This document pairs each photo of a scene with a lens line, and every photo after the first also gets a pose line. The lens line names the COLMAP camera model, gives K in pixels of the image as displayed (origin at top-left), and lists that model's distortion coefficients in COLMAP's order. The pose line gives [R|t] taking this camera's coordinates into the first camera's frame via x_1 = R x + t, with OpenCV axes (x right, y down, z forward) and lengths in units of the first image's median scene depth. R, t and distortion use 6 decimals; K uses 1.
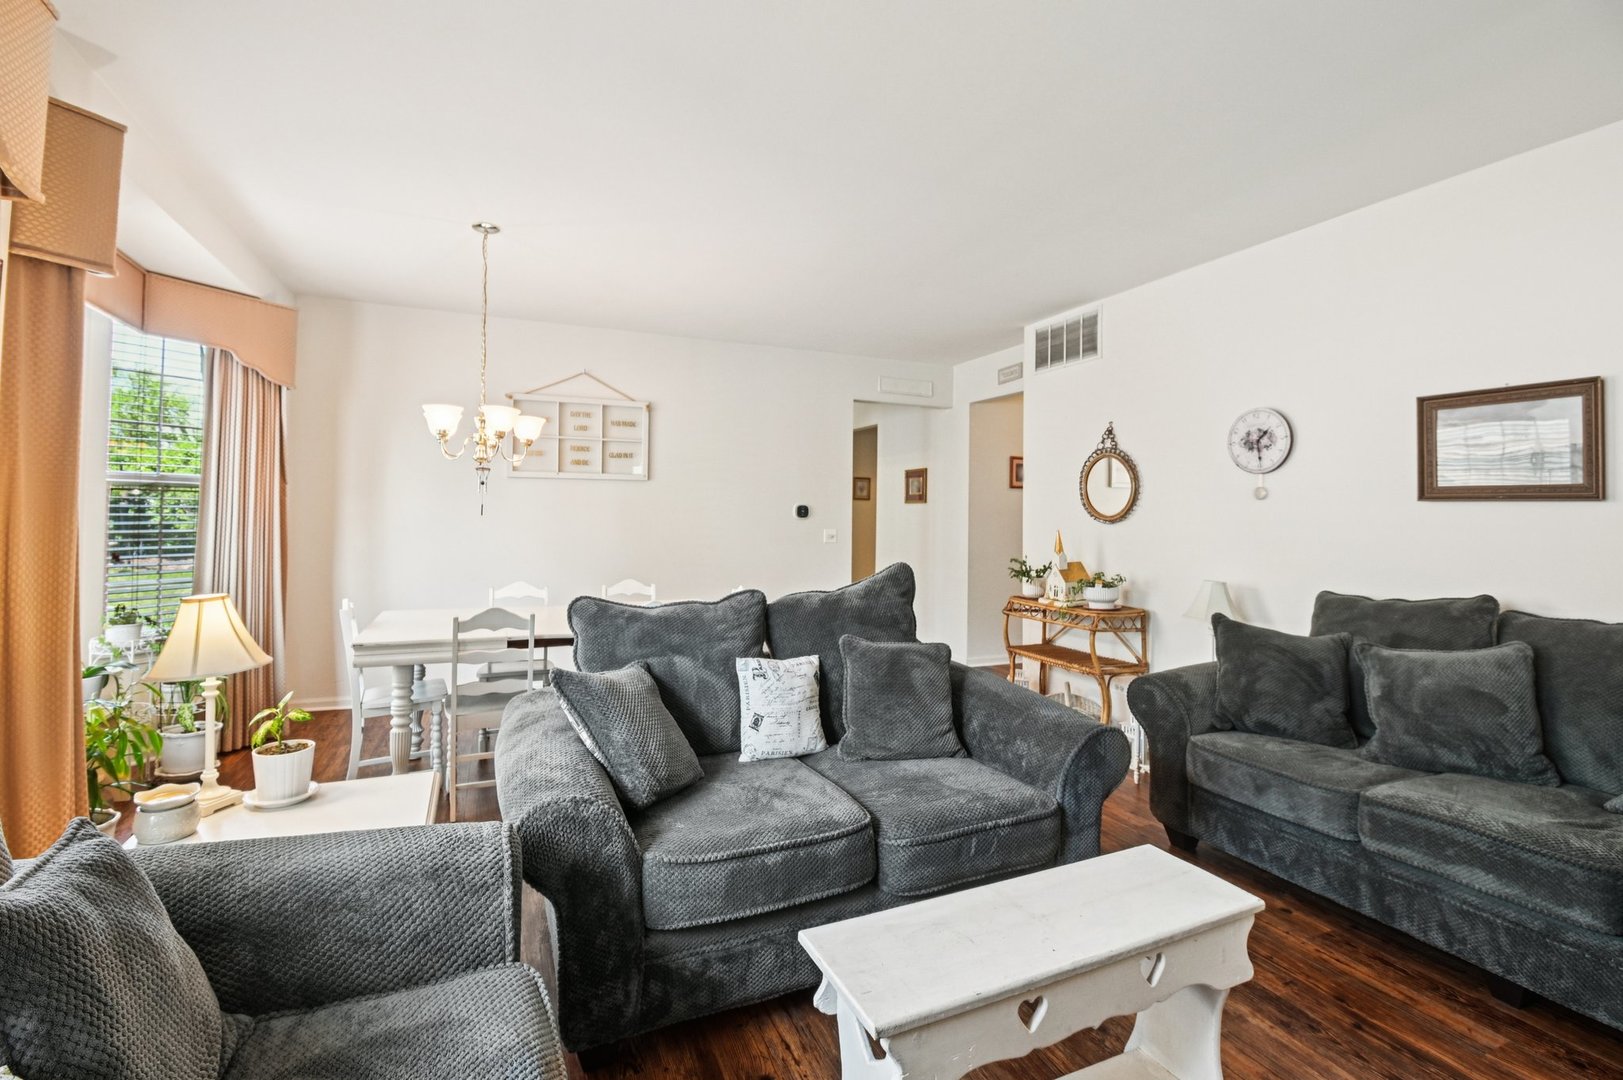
lens RADIAL K [[713.3, 0, 808.1], [0, 713.3, 513.5], [0, 0, 1]] dist [0.001876, 0.000170]
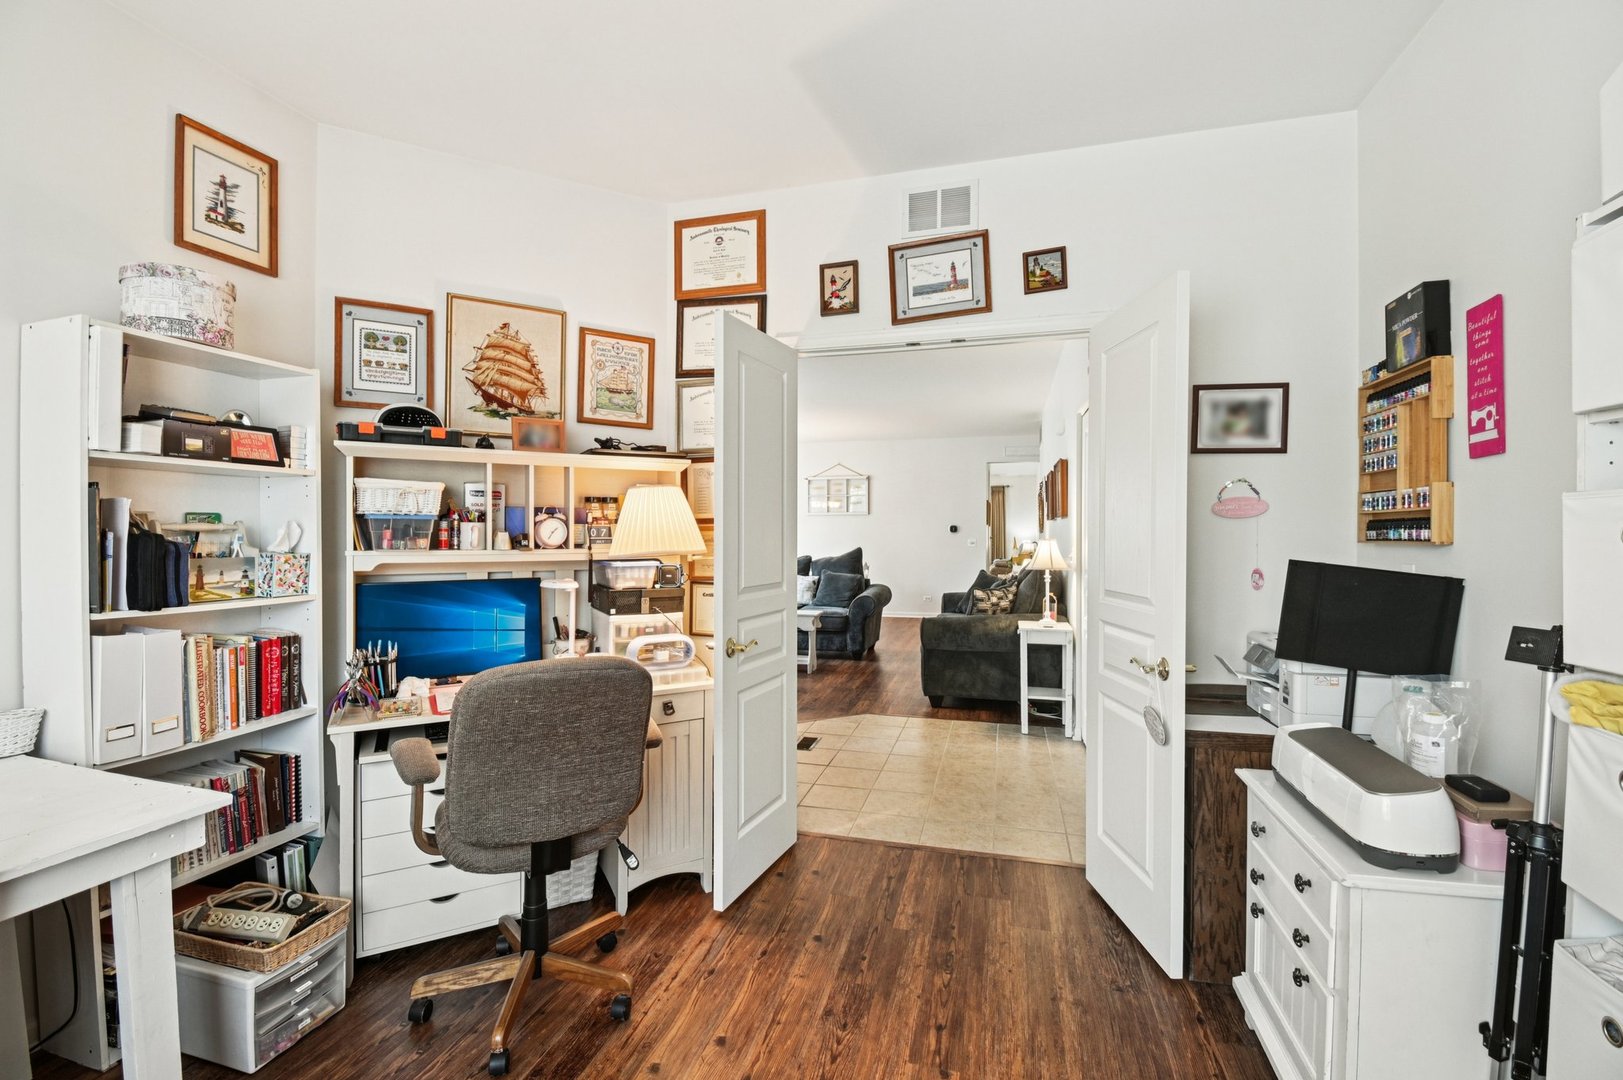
lens RADIAL K [[710.8, 0, 811.5], [0, 710.8, 540.0], [0, 0, 1]] dist [0.000794, -0.000016]
pose [[0.773368, -0.002193, -0.633953, 0.965190], [0.003825, 0.999992, 0.001206, 0.024086], [0.633946, -0.003358, 0.773370, -0.688407]]
